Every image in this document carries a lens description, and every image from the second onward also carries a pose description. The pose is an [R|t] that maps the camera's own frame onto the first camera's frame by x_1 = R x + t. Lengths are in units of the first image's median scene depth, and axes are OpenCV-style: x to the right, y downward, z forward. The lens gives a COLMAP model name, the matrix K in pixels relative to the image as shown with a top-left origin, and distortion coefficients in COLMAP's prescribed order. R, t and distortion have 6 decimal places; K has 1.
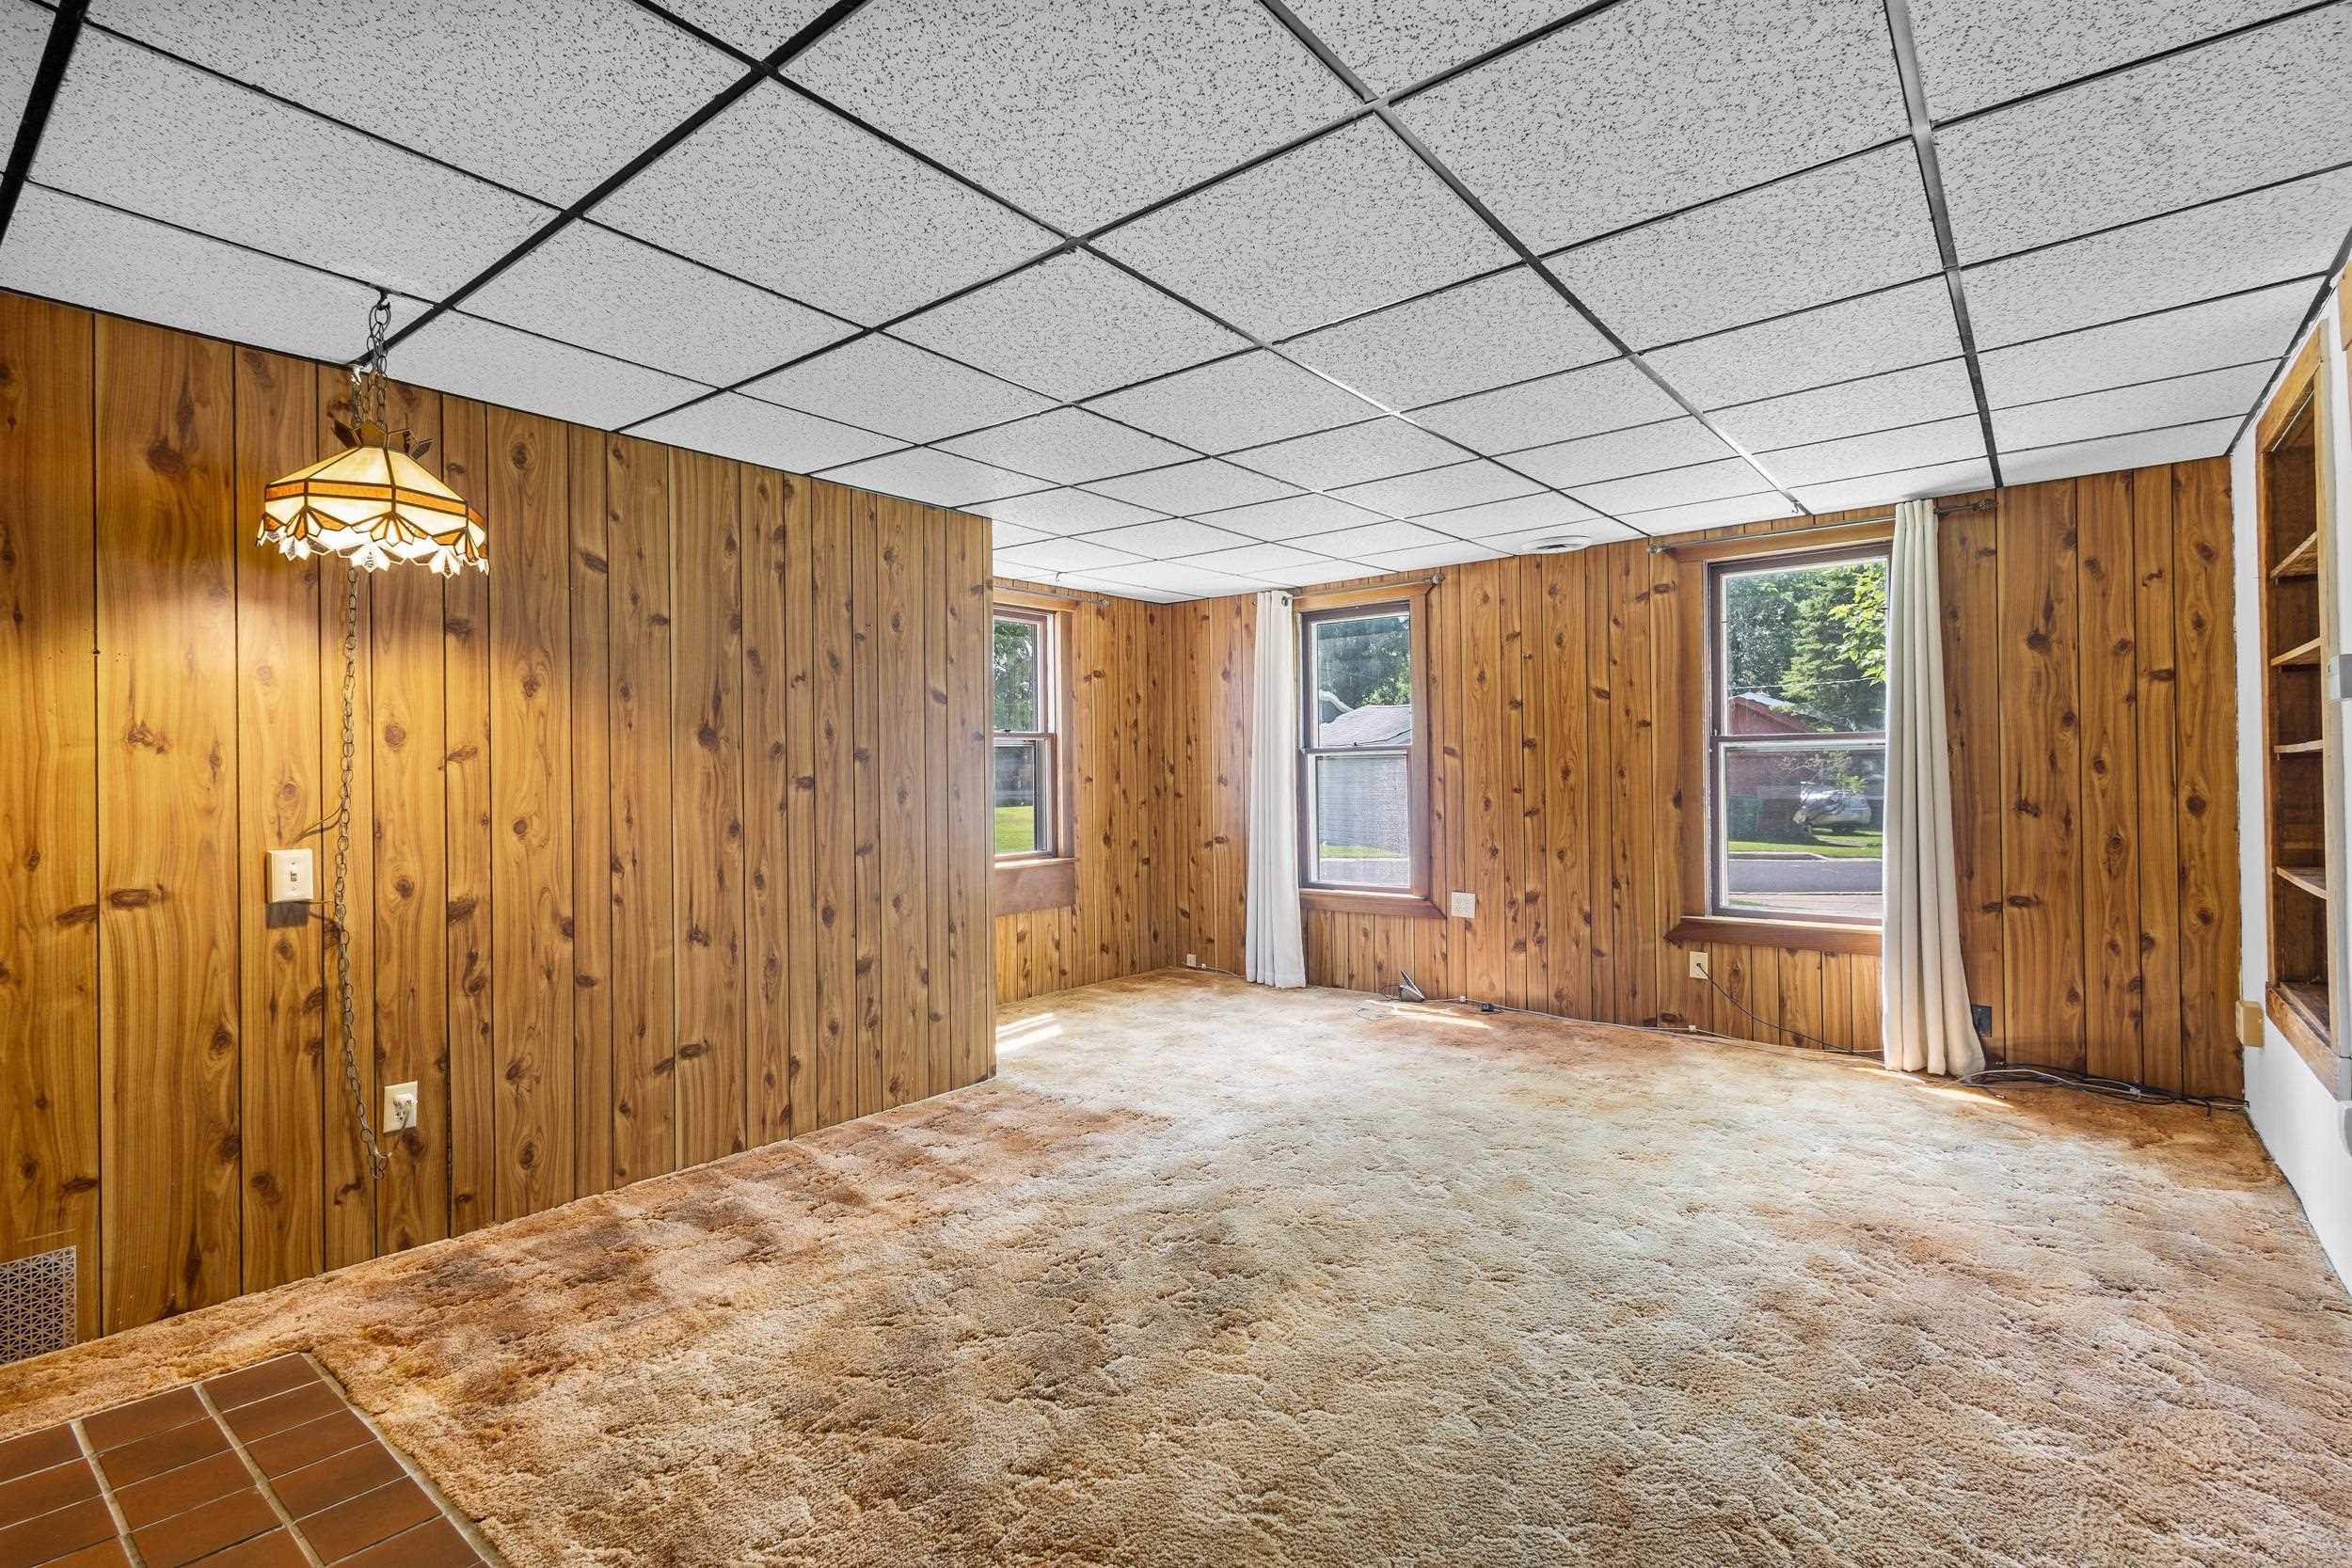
lens RADIAL K [[1087.0, 0, 1168.9], [0, 1087.0, 772.7], [0, 0, 1]] dist [0.009786, -0.003464]
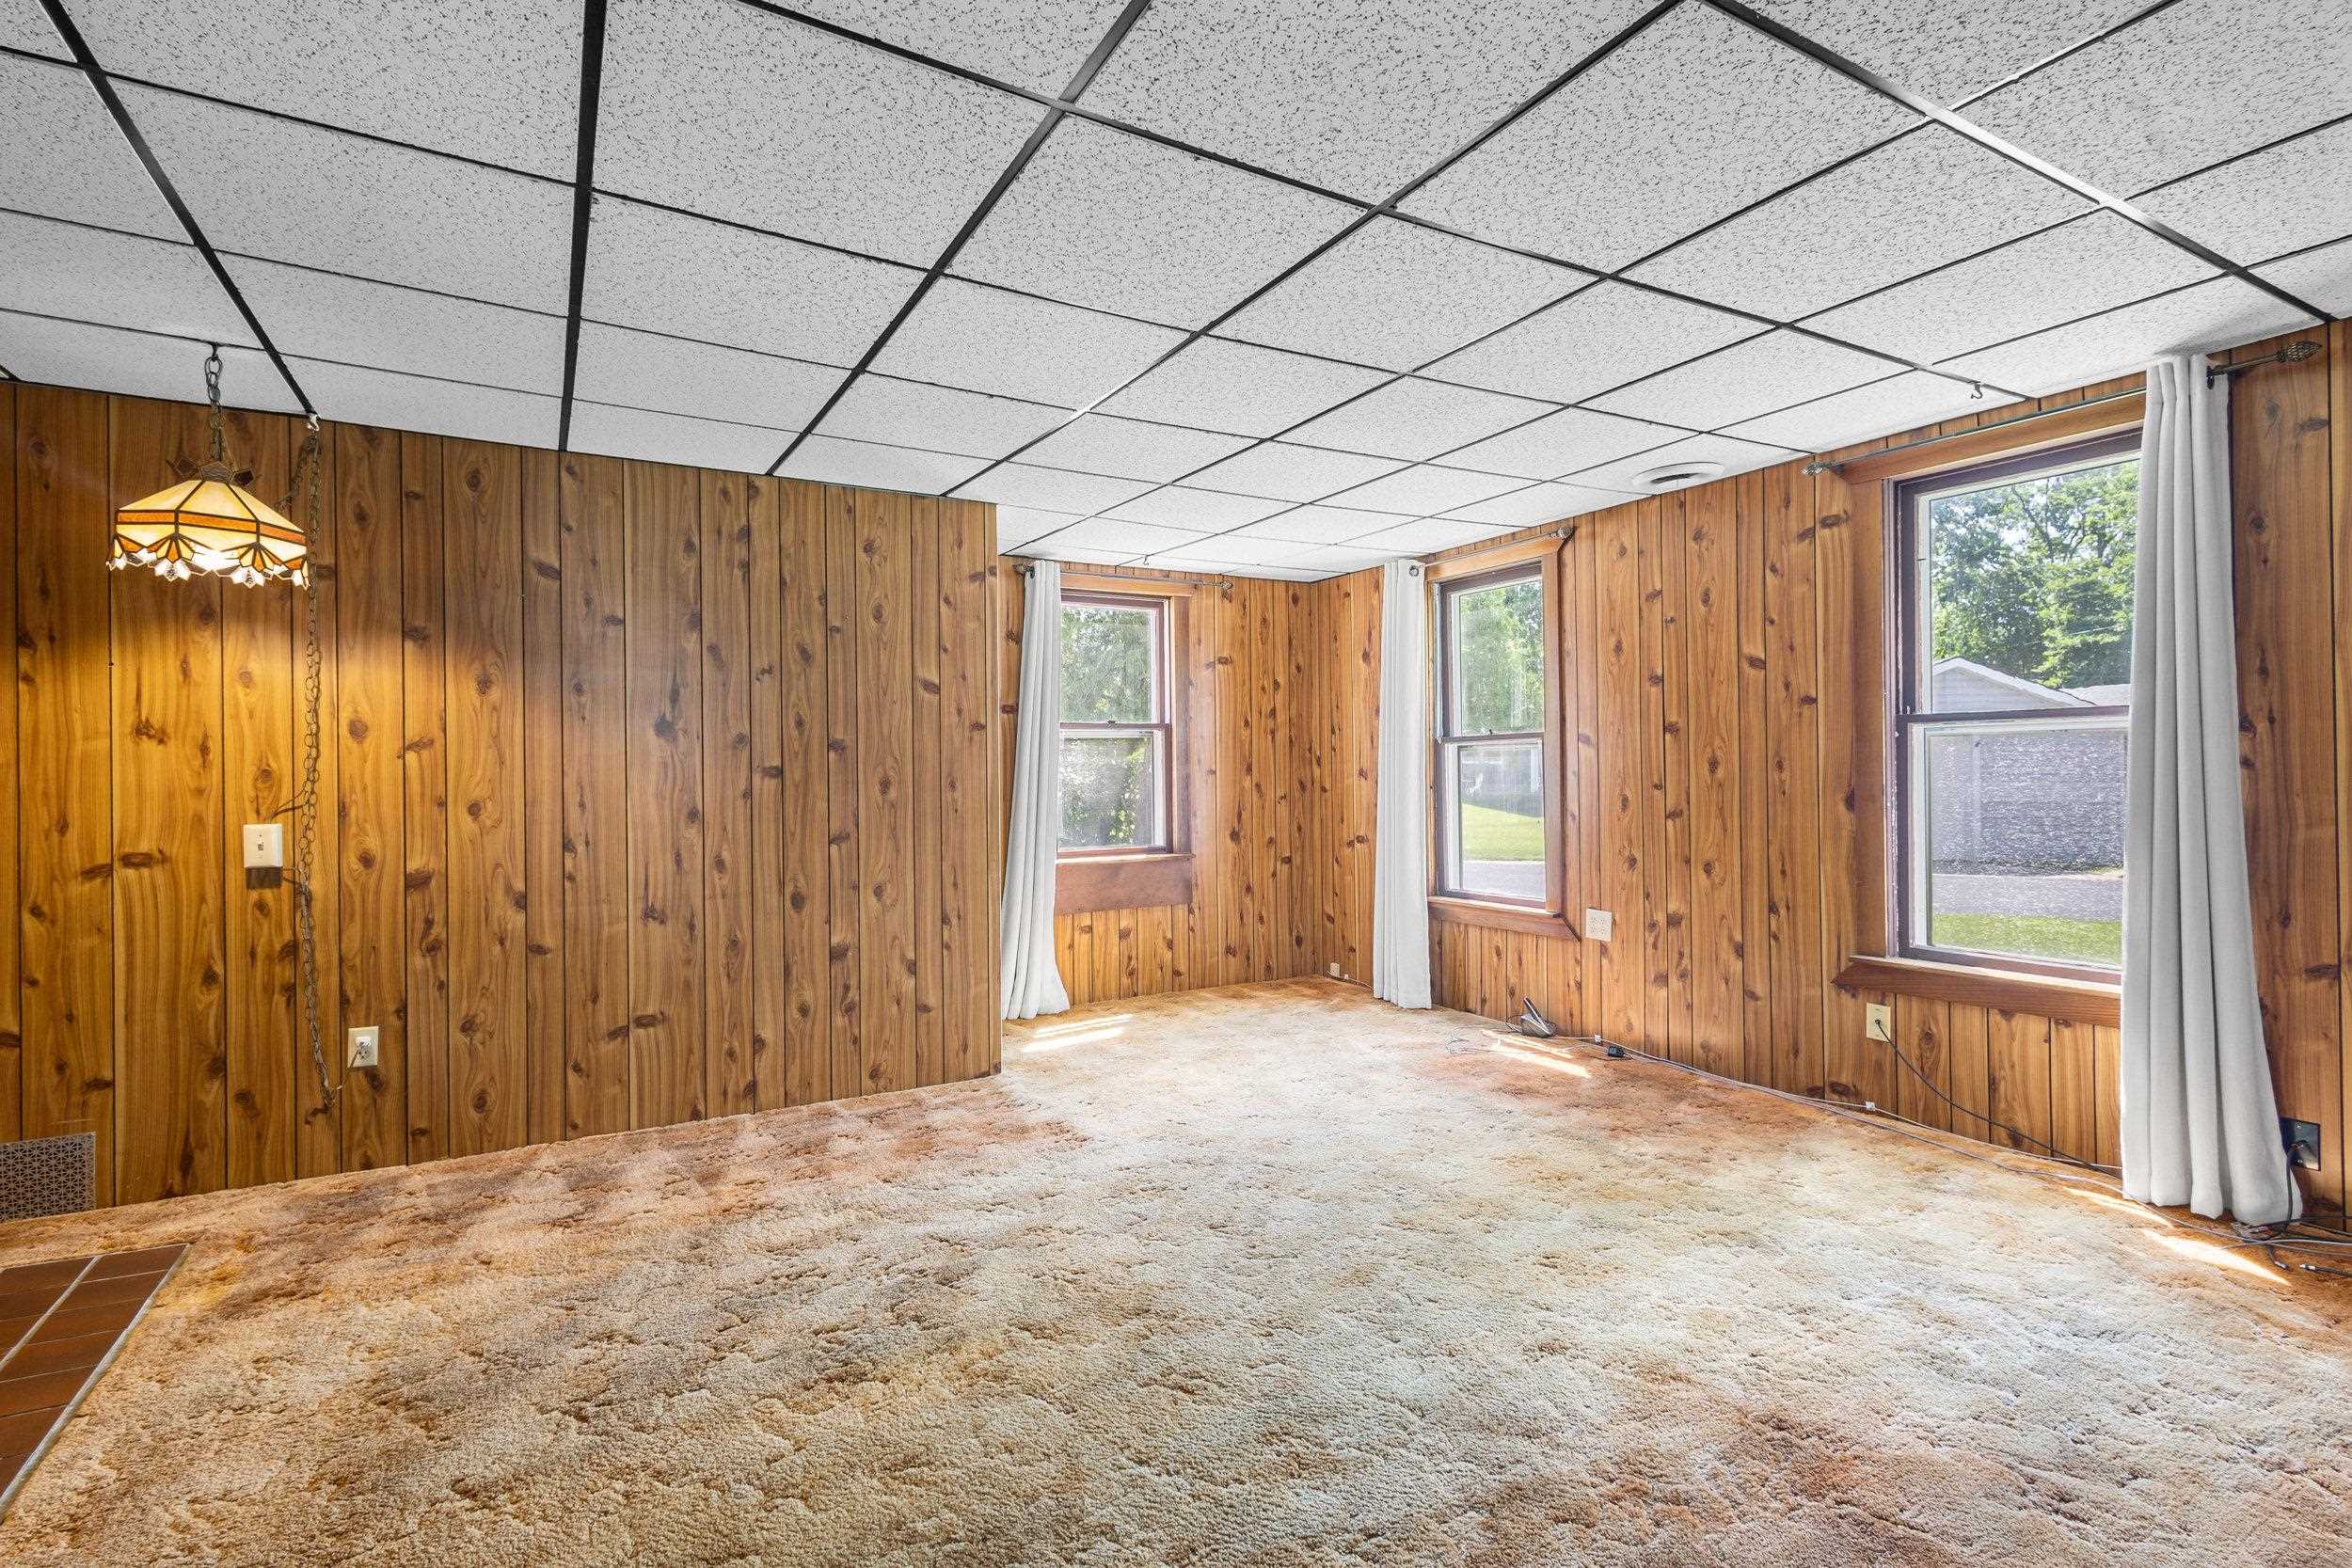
lens RADIAL K [[1087.0, 0, 1170.1], [0, 1087.0, 772.5], [0, 0, 1]] dist [0.009786, -0.003464]
pose [[0.933154, 0.003573, -0.359460, 0.381156], [-0.002110, 0.999988, 0.004461, 0.004095], [0.359472, -0.003405, 0.933150, 0.162798]]
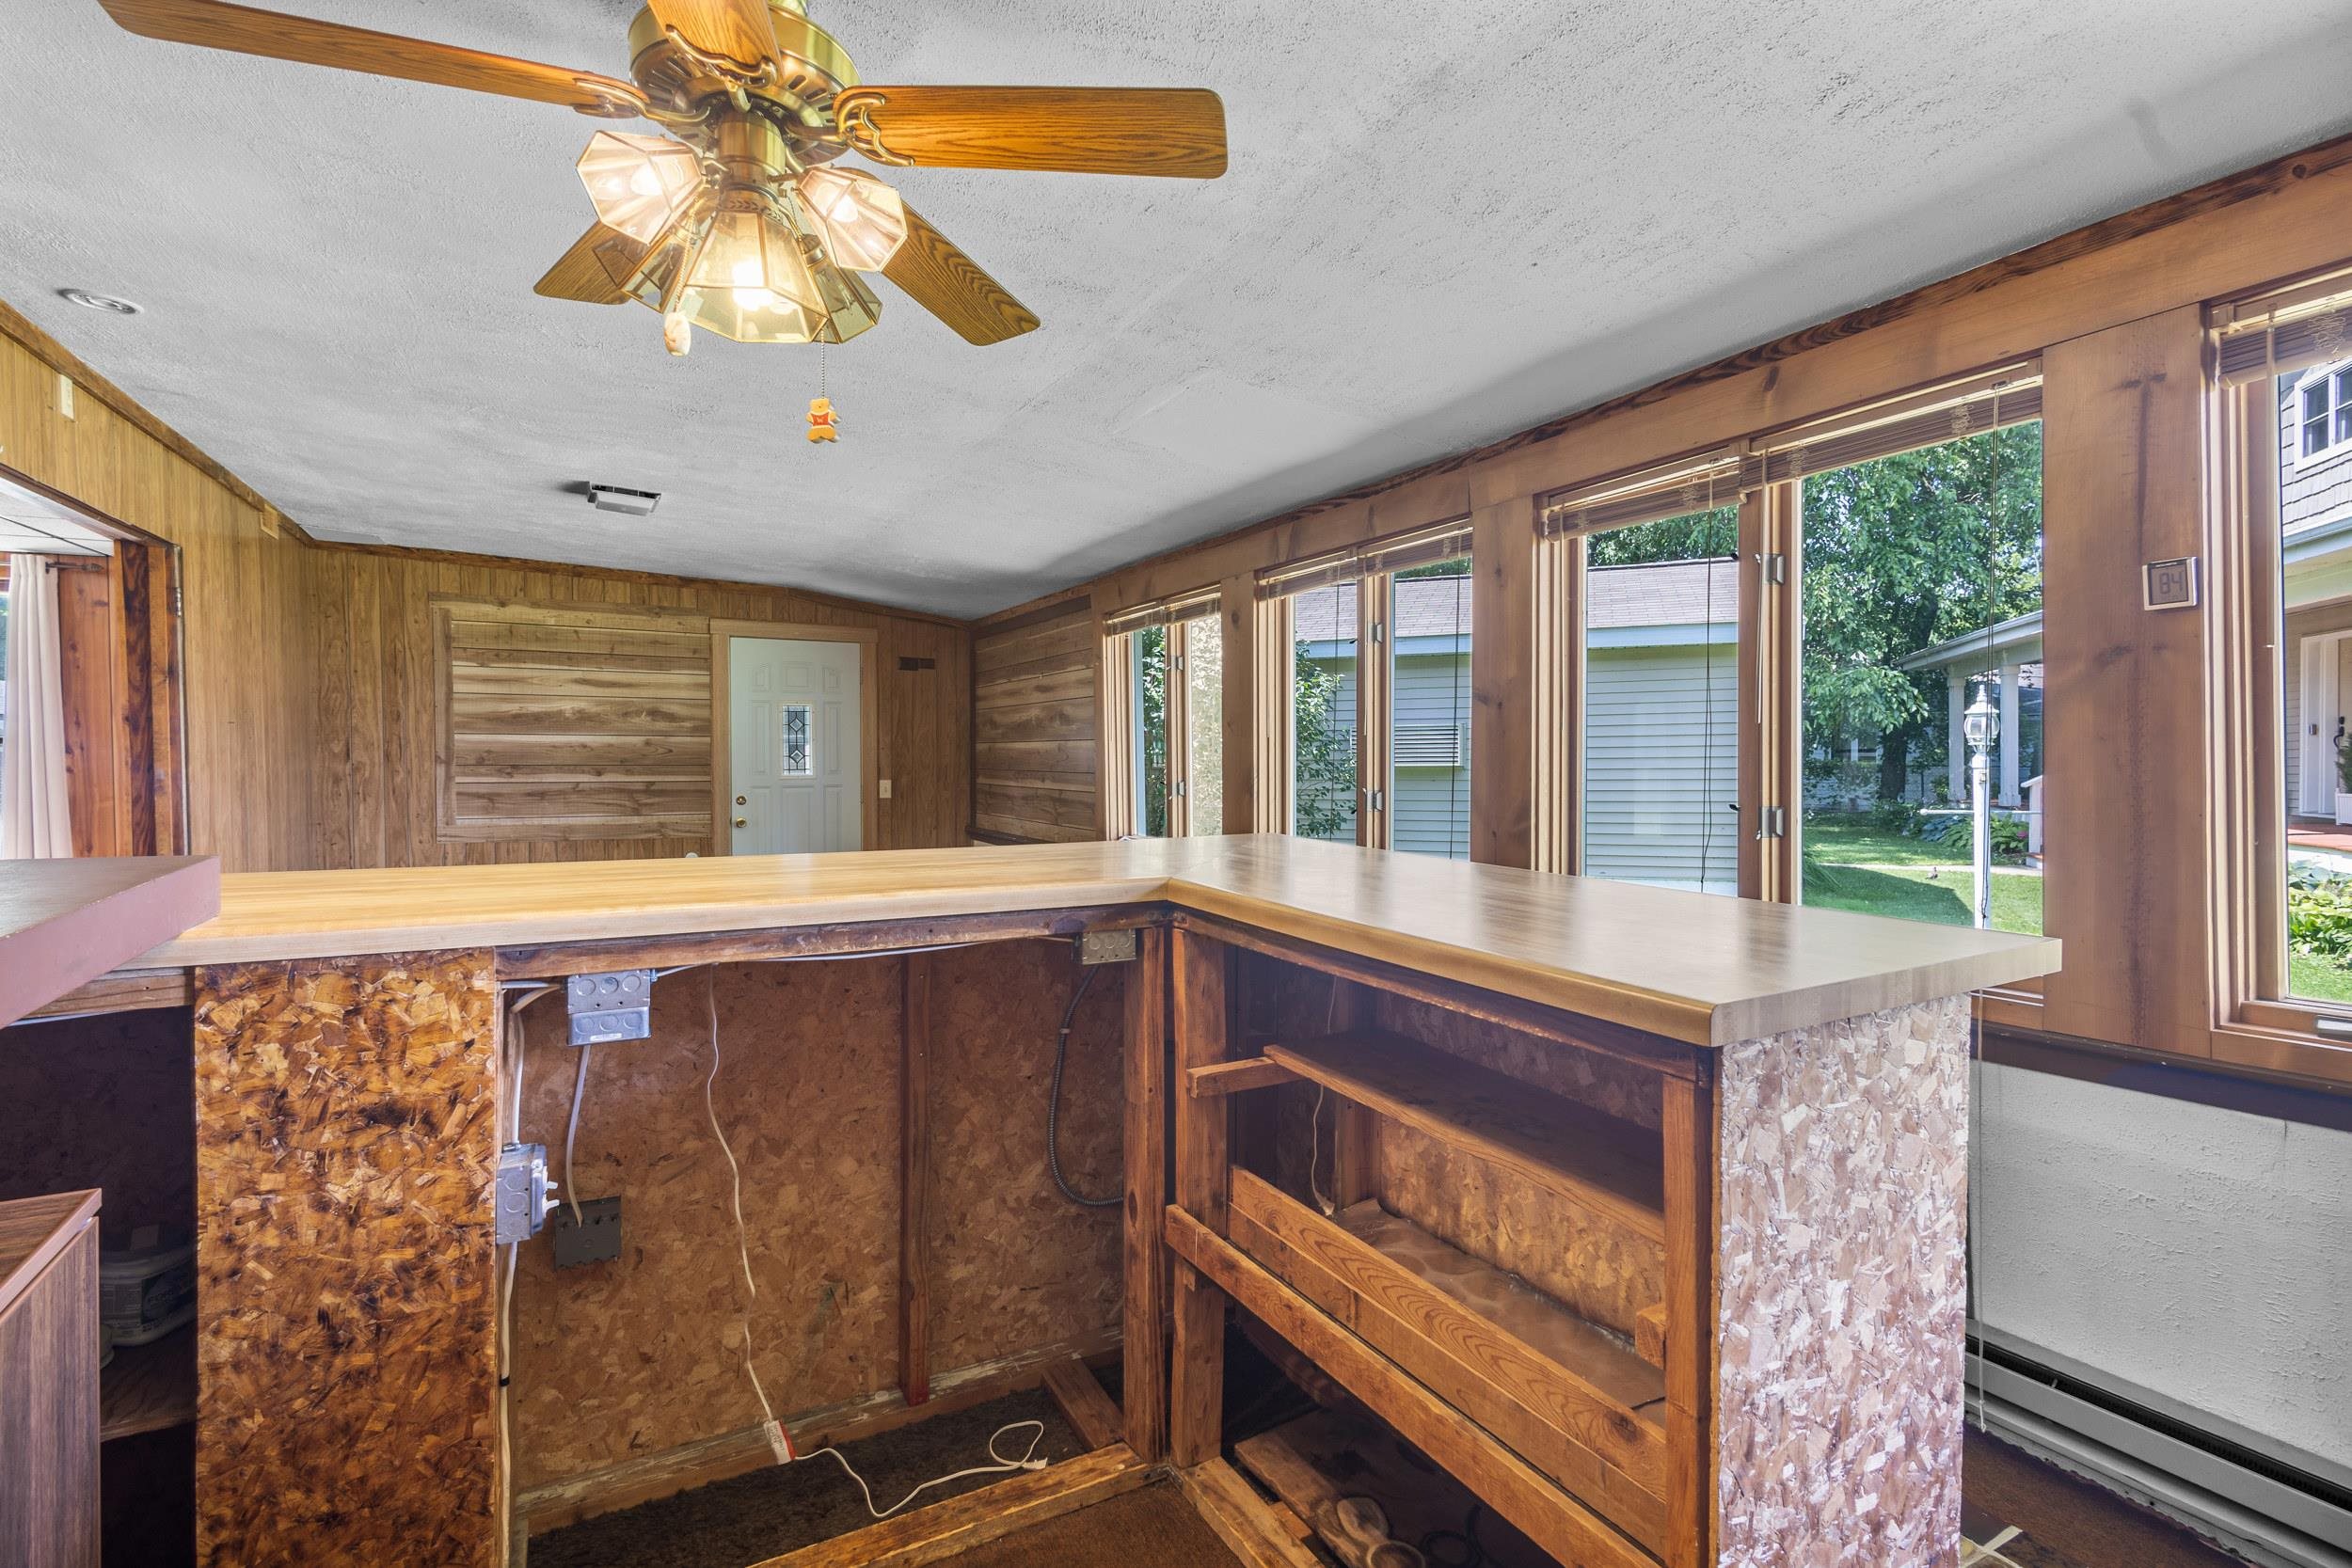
lens RADIAL K [[1087.0, 0, 1176.6], [0, 1087.0, 765.1], [0, 0, 1]] dist [0.009786, -0.003464]
pose [[0.384216, -0.003179, 0.923238, 0.029308], [-0.000698, 0.999993, 0.003734, -0.013537], [-0.923243, -0.002079, 0.384211, -0.773184]]
